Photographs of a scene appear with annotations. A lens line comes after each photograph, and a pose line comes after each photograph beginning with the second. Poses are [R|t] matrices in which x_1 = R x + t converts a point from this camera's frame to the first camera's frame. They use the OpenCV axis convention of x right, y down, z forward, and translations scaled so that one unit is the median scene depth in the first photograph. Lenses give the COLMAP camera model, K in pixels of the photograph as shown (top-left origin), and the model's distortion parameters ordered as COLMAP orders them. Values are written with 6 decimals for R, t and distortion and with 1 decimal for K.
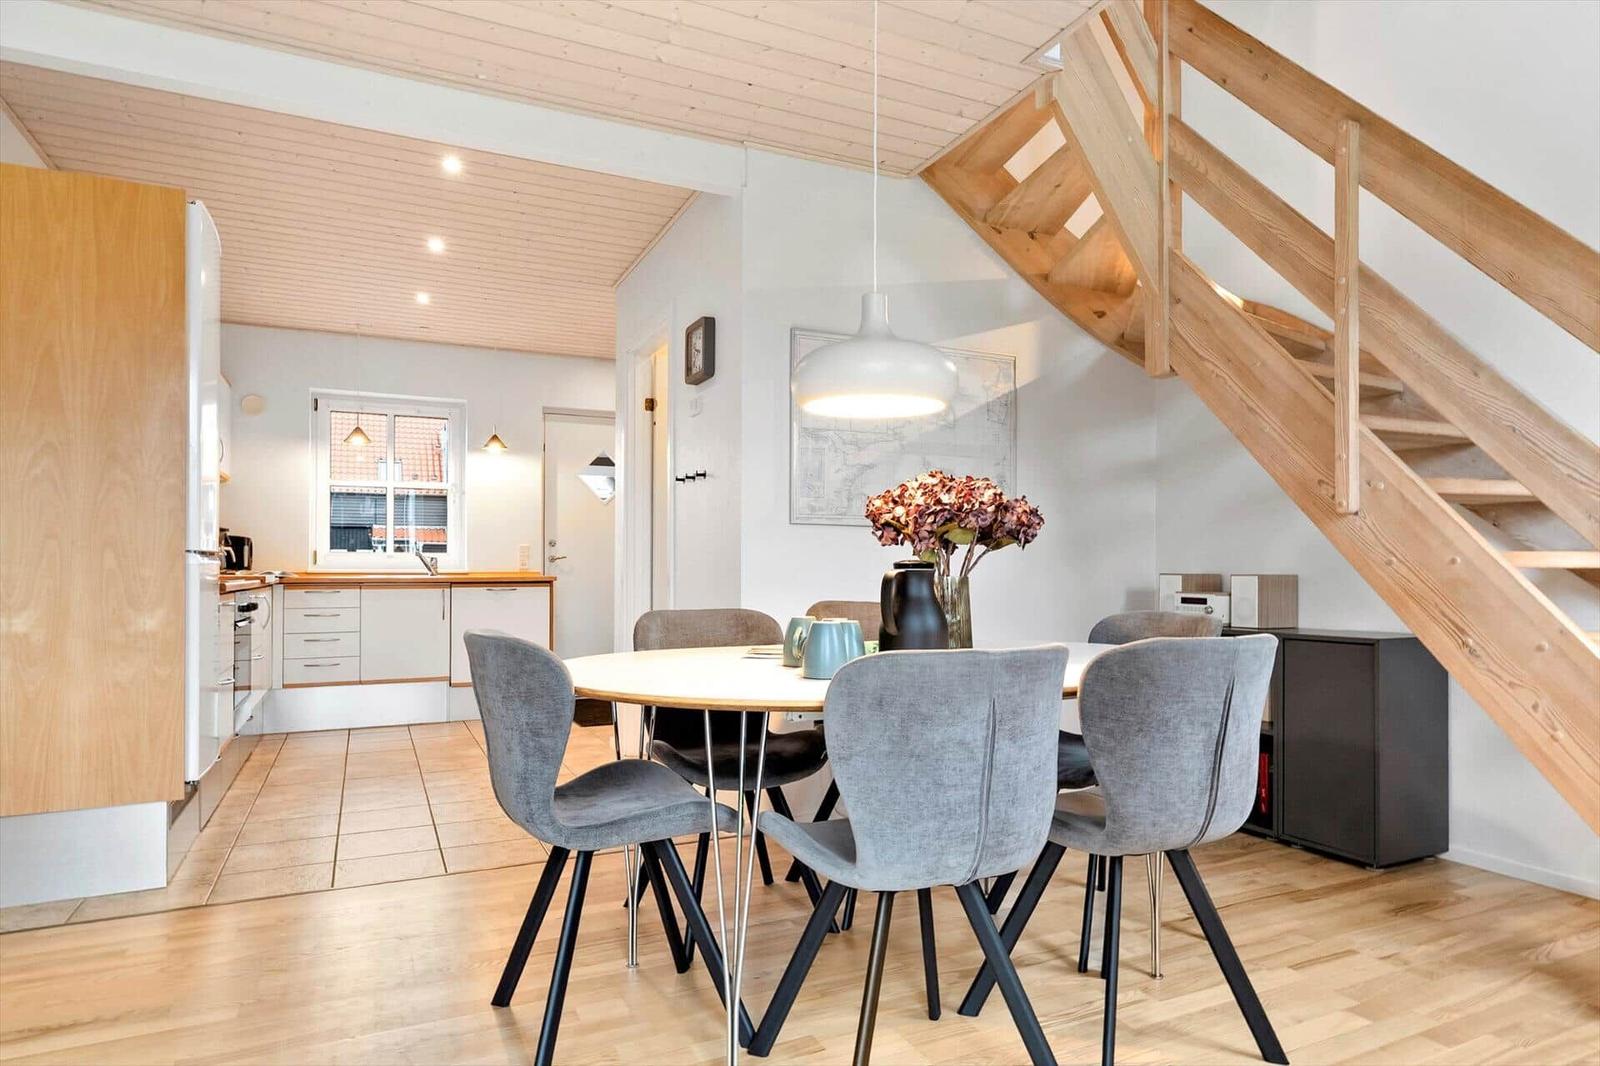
lens RADIAL K [[933.2, 0, 823.5], [0, 933.2, 563.5], [0, 0, 1]] dist [0.007671, 0.002406]
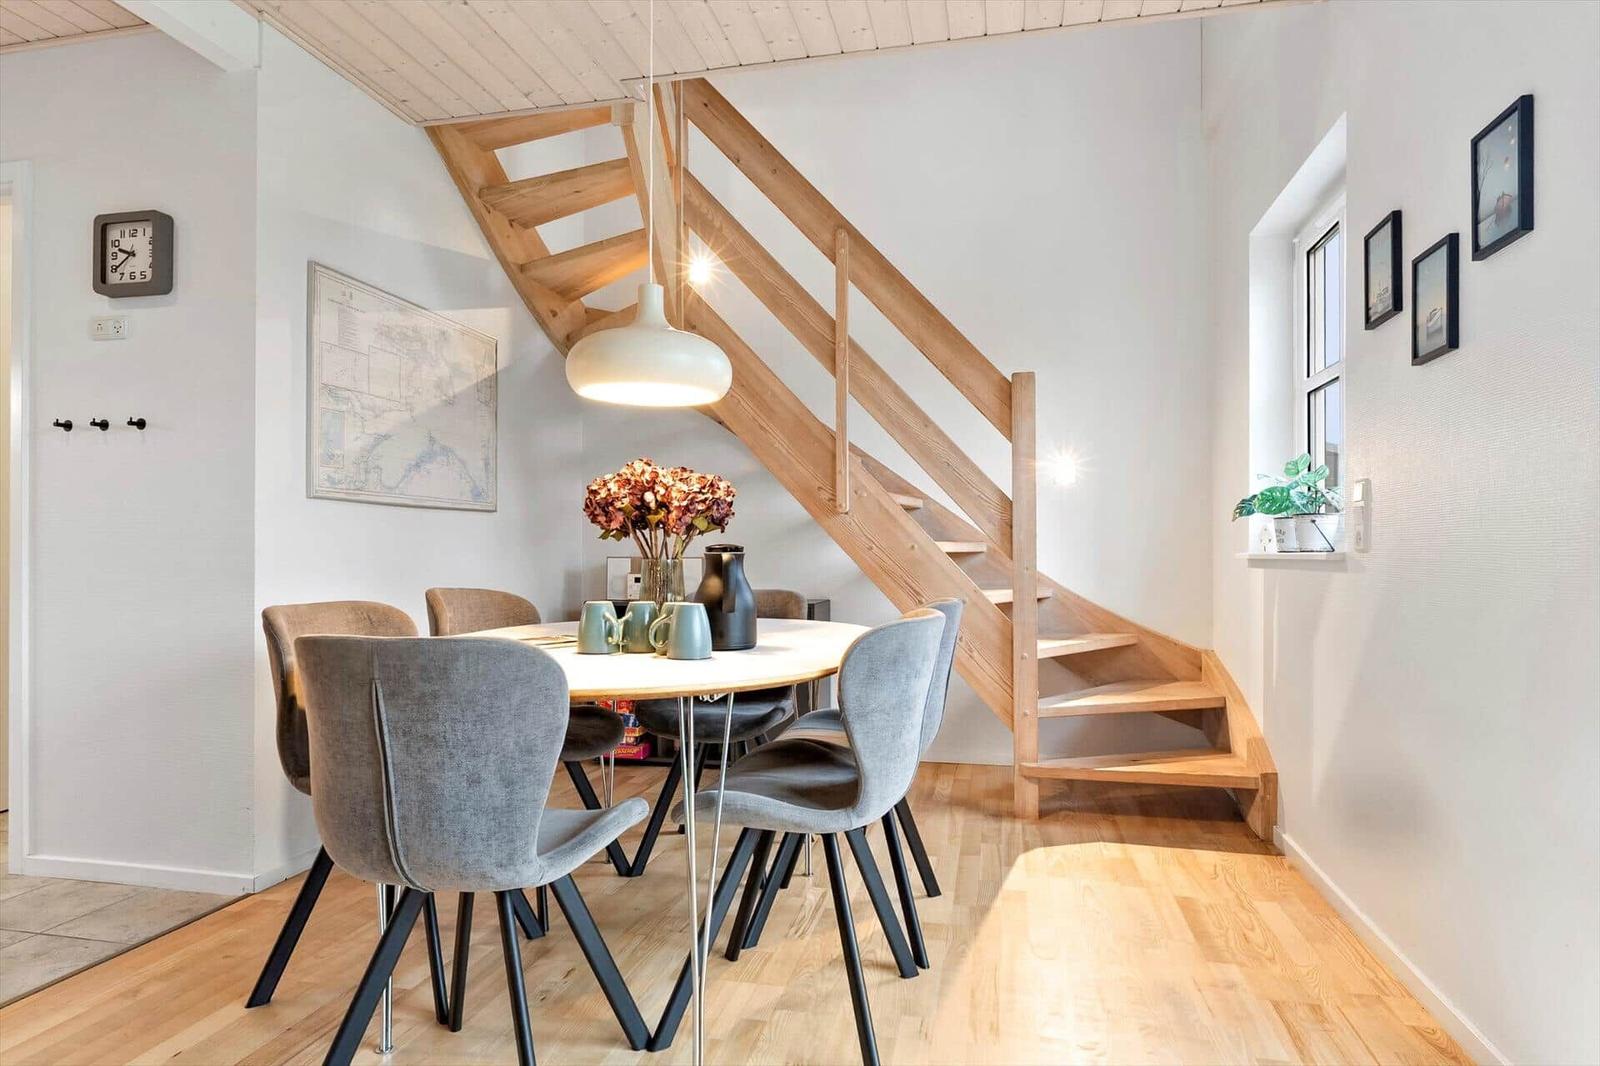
lens RADIAL K [[903.0, 0, 814.1], [0, 903.0, 544.3], [0, 0, 1]] dist [0.002619, -0.001456]
pose [[0.616006, 0.008196, 0.787699, -0.387572], [-0.005636, 0.999966, -0.005997, 0.001065], [-0.787722, -0.000746, 0.616031, 0.155919]]
